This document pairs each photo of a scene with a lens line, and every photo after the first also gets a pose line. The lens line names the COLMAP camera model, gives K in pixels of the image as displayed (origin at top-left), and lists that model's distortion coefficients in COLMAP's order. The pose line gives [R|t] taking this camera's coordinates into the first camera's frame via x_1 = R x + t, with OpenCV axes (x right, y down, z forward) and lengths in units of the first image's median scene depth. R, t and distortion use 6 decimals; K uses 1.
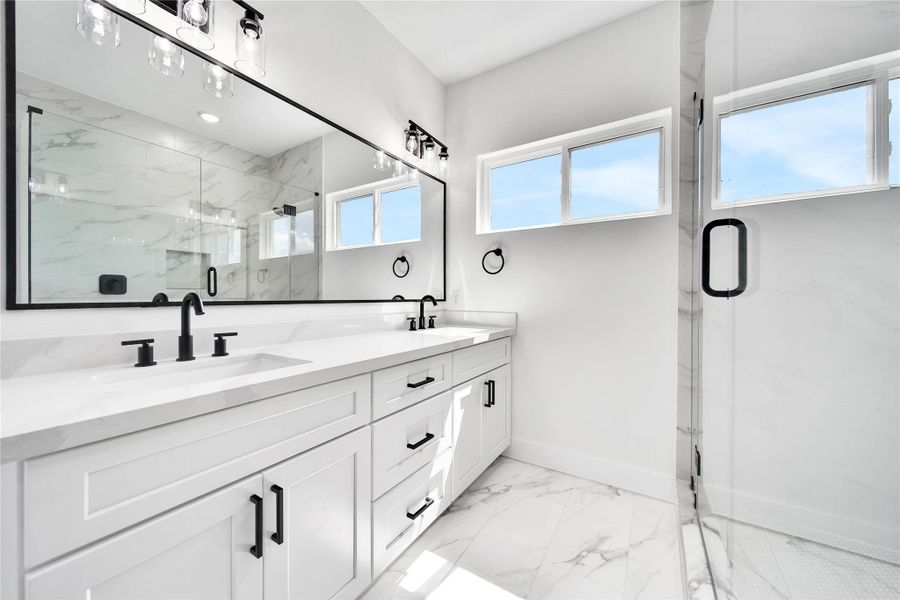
lens RADIAL K [[329.1, 0, 446.1], [0, 329.1, 296.5], [0, 0, 1]] dist [0.000714, -0.000076]
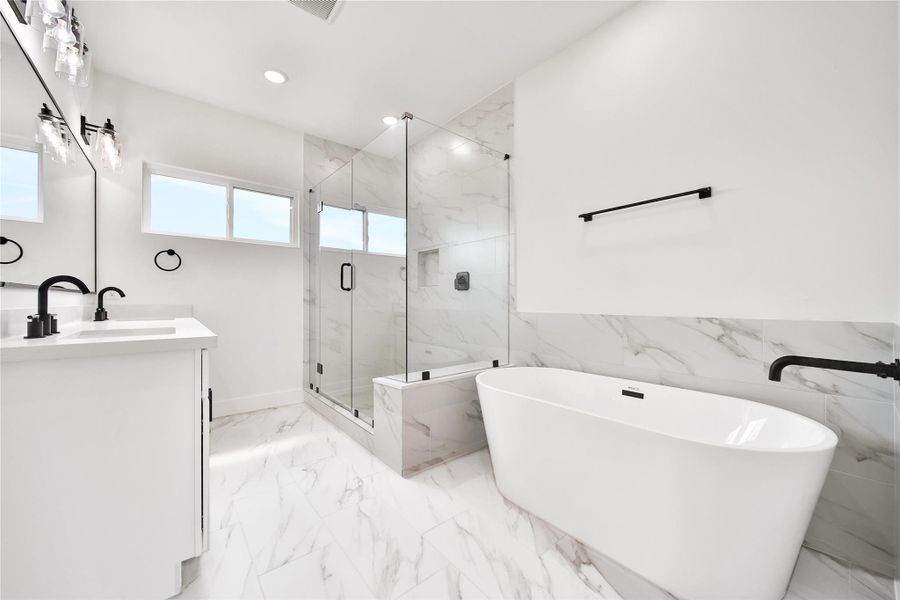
lens RADIAL K [[347.9, 0, 447.3], [0, 347.9, 297.5], [0, 0, 1]] dist [-0.000220, -0.000008]
pose [[0.309822, 0.009054, 0.950752, -0.947319], [-0.001316, 0.999958, -0.009094, 0.046174], [-0.950794, 0.001566, 0.309820, -0.408951]]
